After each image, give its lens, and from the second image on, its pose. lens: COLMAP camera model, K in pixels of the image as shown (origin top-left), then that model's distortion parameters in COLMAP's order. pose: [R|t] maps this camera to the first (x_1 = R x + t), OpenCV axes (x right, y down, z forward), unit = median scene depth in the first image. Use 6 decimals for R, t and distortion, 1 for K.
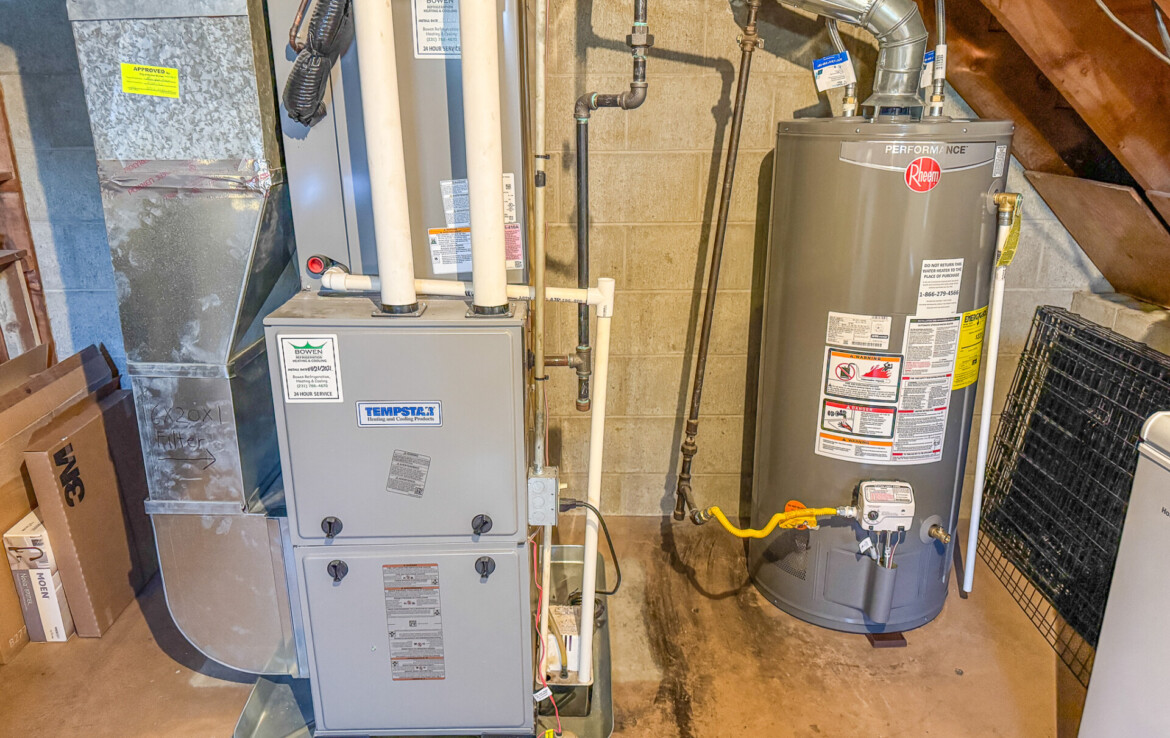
lens RADIAL K [[838.0, 0, 625.7], [0, 838.0, 385.3], [0, 0, 1]] dist [0.062229, -0.090940]
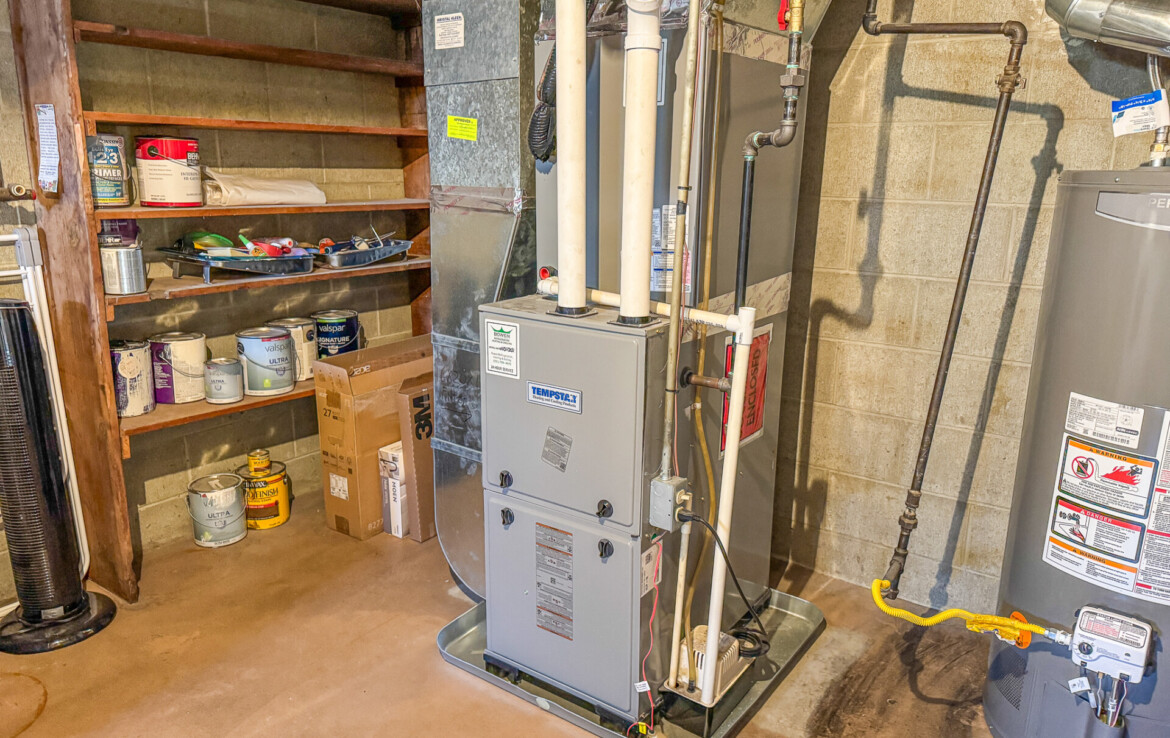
lens RADIAL K [[838.0, 0, 567.7], [0, 838.0, 393.5], [0, 0, 1]] dist [0.062229, -0.090940]
pose [[0.791677, 0.171675, -0.586323, 0.338967], [-0.208694, 0.977970, 0.004563, 0.015051], [0.574190, 0.118750, 0.810065, 0.029326]]
